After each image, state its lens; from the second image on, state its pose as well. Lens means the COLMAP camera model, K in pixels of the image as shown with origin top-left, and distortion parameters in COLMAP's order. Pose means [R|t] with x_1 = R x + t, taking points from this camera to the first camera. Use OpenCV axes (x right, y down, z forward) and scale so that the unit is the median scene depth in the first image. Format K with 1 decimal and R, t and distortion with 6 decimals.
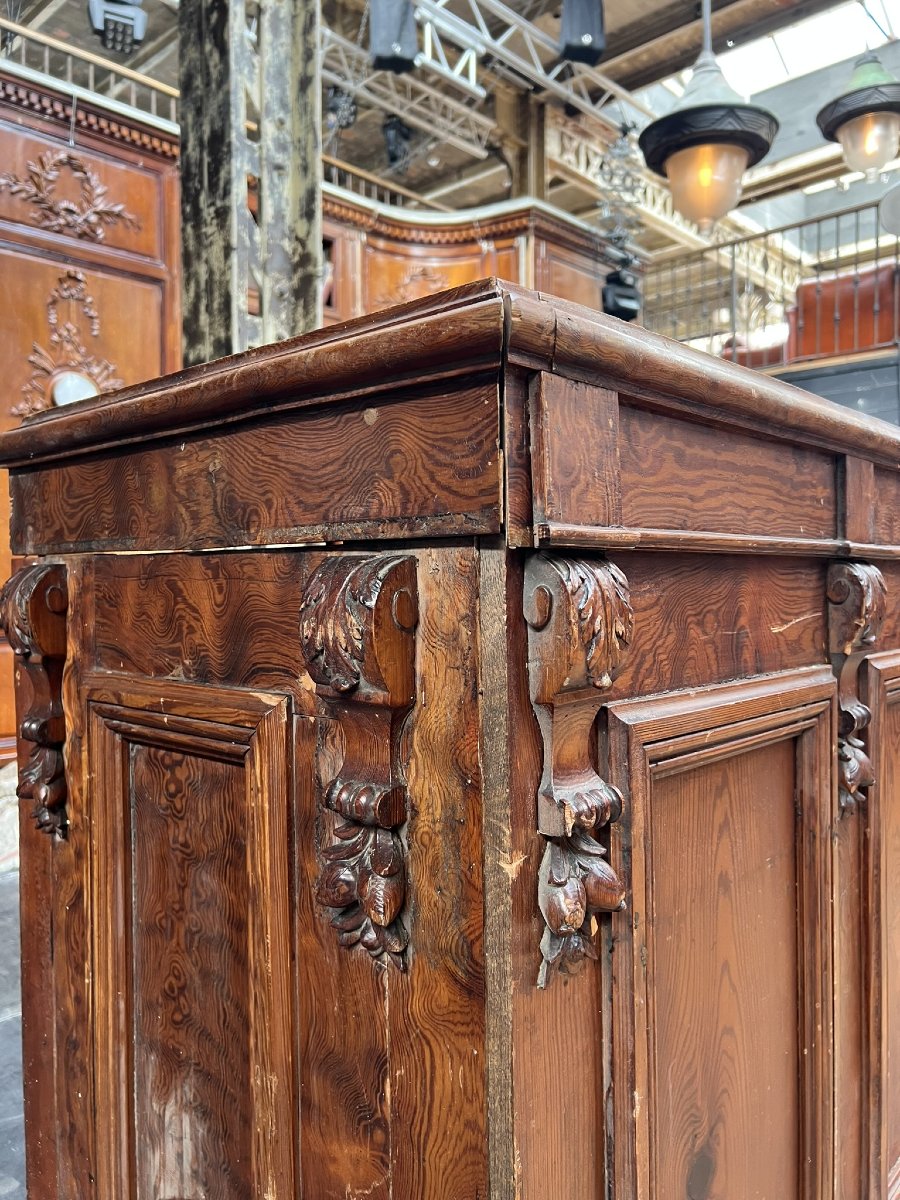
lens RADIAL K [[916.7, 0, 450.0], [0, 916.7, 600.0], [0, 0, 1]] dist [0.065214, -0.082295]
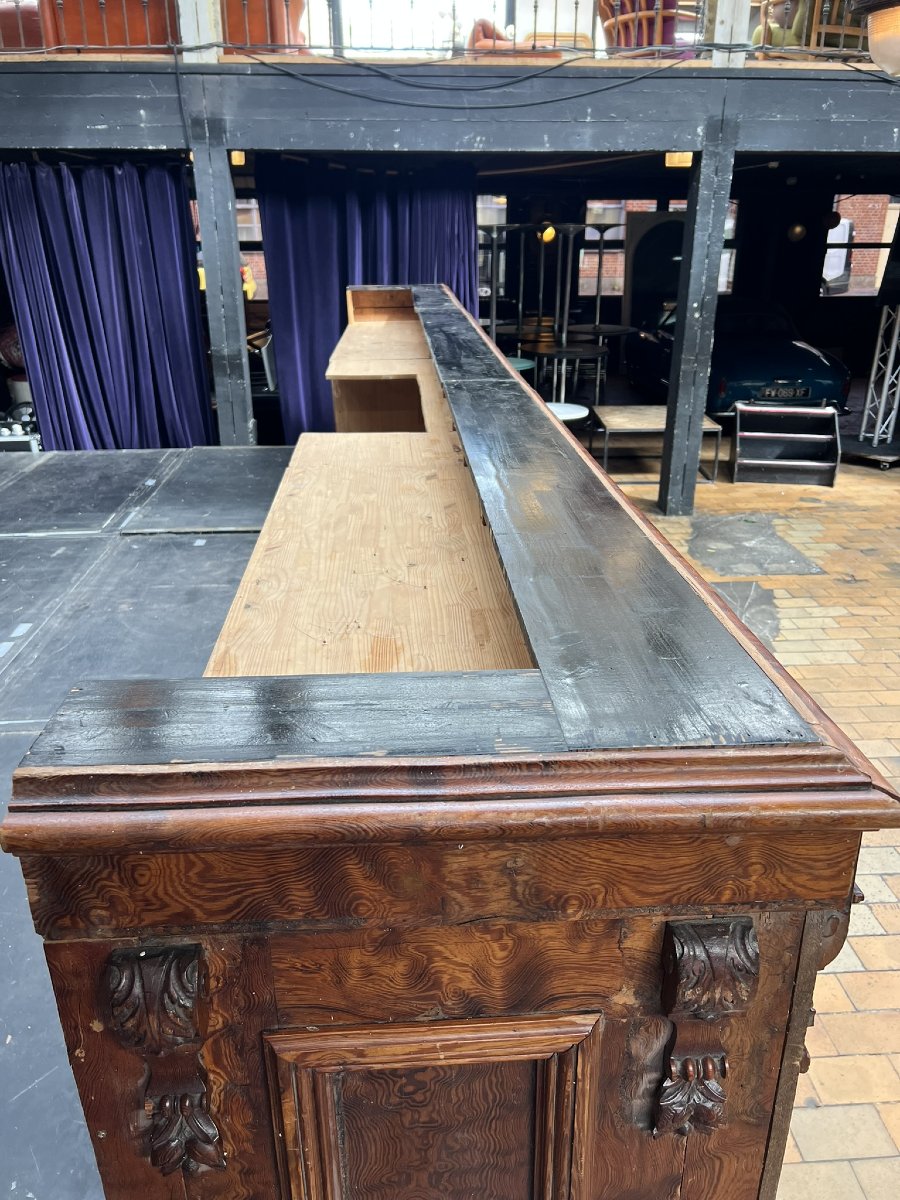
lens RADIAL K [[916.6, 0, 454.7], [0, 916.6, 601.7], [0, 0, 1]] dist [0.011445, 0.003550]
pose [[0.691468, -0.269892, 0.670098, -0.299365], [0.013167, 0.932144, 0.361848, -0.260528], [-0.722287, -0.241383, 0.648101, 0.139945]]
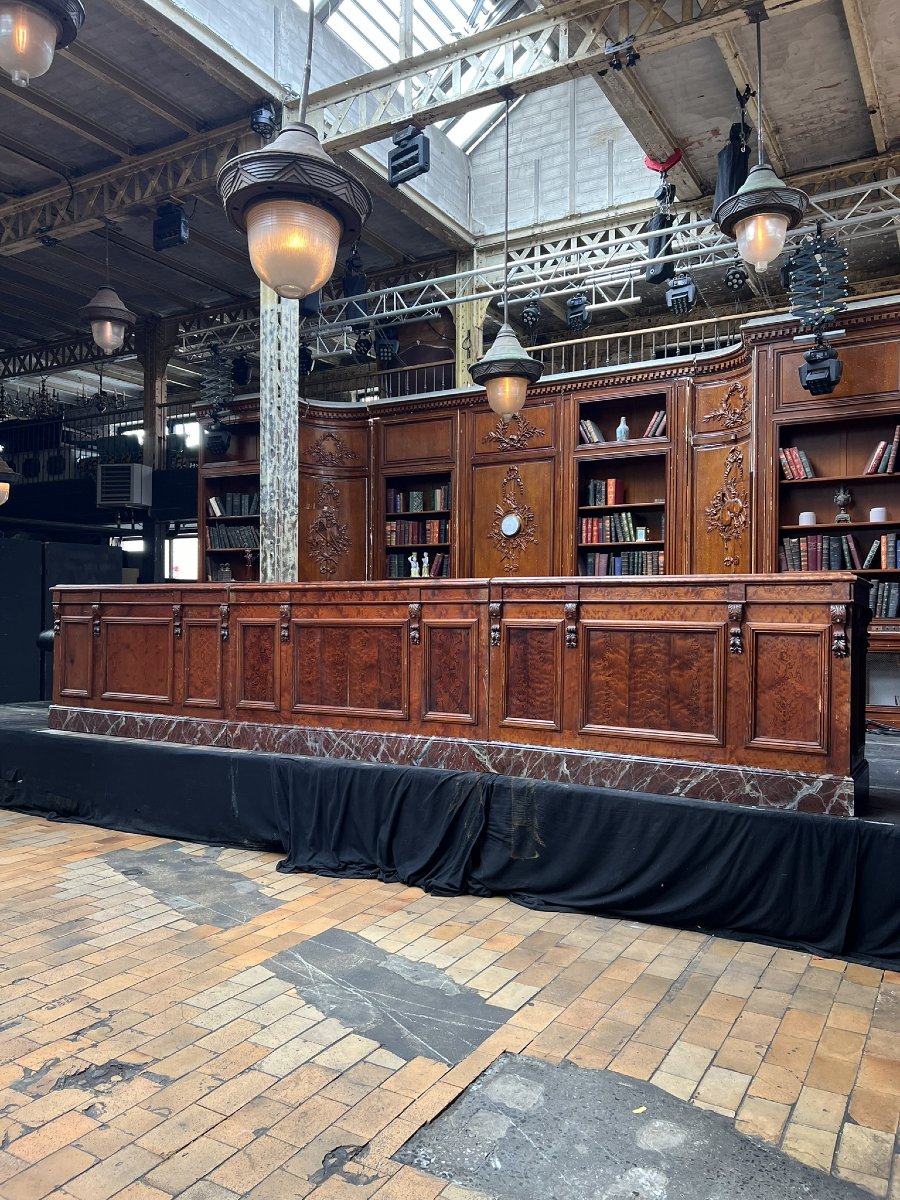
lens RADIAL K [[899.8, 0, 451.0], [0, 899.8, 608.3], [0, 0, 1]] dist [0.061487, -0.081717]
pose [[0.214055, 0.004515, -0.976811, 3.692331], [-0.031438, 0.999503, -0.002269, -0.035348], [0.976316, 0.031195, 0.214091, 0.967558]]
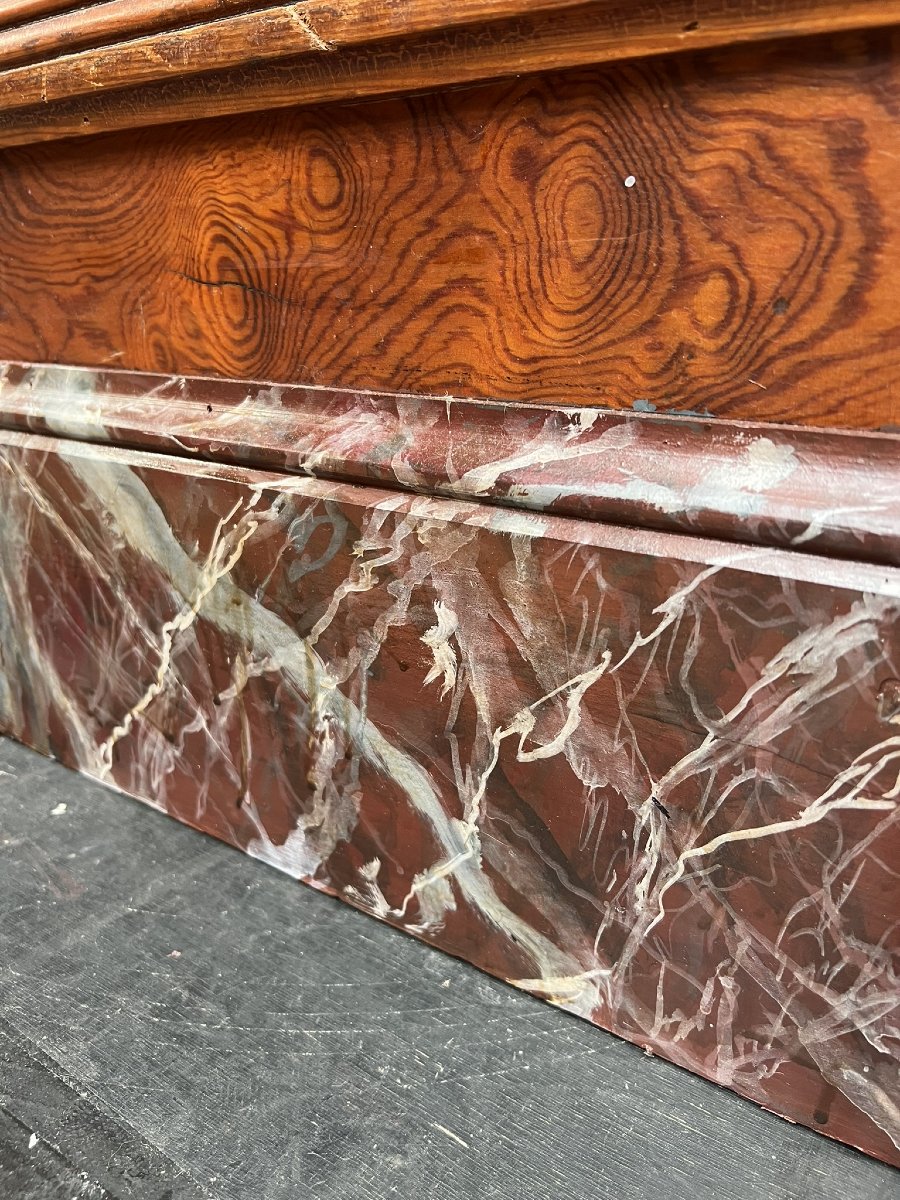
lens RADIAL K [[917.7, 0, 449.3], [0, 917.7, 613.4], [0, 0, 1]] dist [-0.006749, -0.004299]
pose [[0.129097, 0.357324, -0.925016, 1.094592], [-0.014519, 0.933403, 0.358537, 0.317213], [0.991526, -0.032855, 0.125687, 1.256242]]
